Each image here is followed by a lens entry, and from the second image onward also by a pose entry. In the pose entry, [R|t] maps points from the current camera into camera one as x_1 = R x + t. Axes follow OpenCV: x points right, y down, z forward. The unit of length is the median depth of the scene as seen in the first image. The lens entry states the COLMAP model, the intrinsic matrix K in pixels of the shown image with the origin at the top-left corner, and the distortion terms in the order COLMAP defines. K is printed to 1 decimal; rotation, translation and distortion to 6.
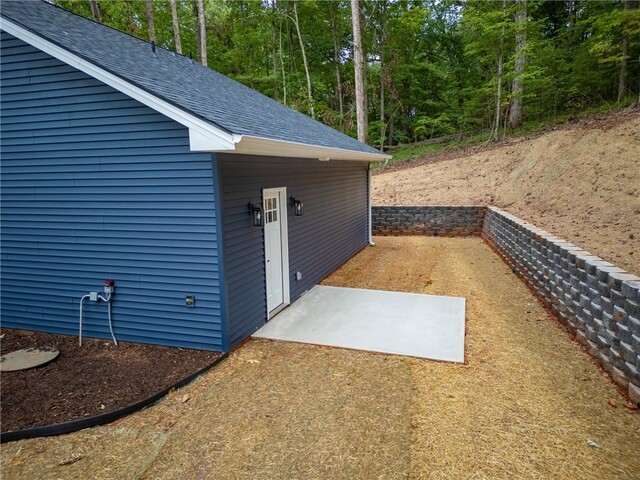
lens RADIAL K [[445.9, 0, 320.0], [0, 445.9, 240.0], [0, 0, 1]] dist [0.095043, -0.108507]
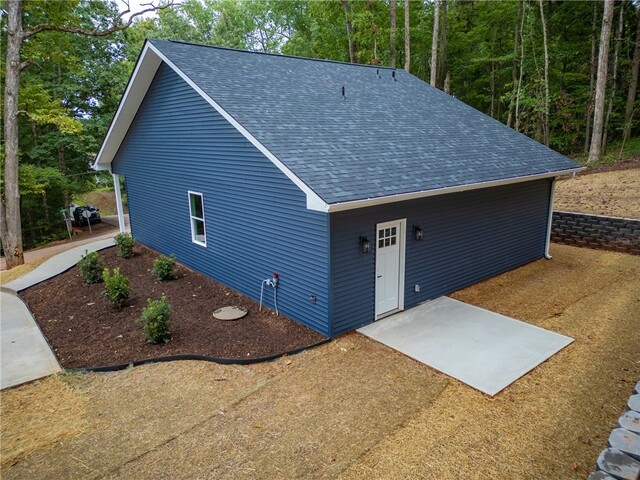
lens RADIAL K [[445.9, 0, 320.0], [0, 445.9, 240.0], [0, 0, 1]] dist [0.095043, -0.108507]
pose [[0.850508, 0.129716, -0.509715, 0.399067], [-0.085960, 0.990362, 0.108602, -0.191591], [0.518890, -0.048552, 0.853461, -0.209333]]
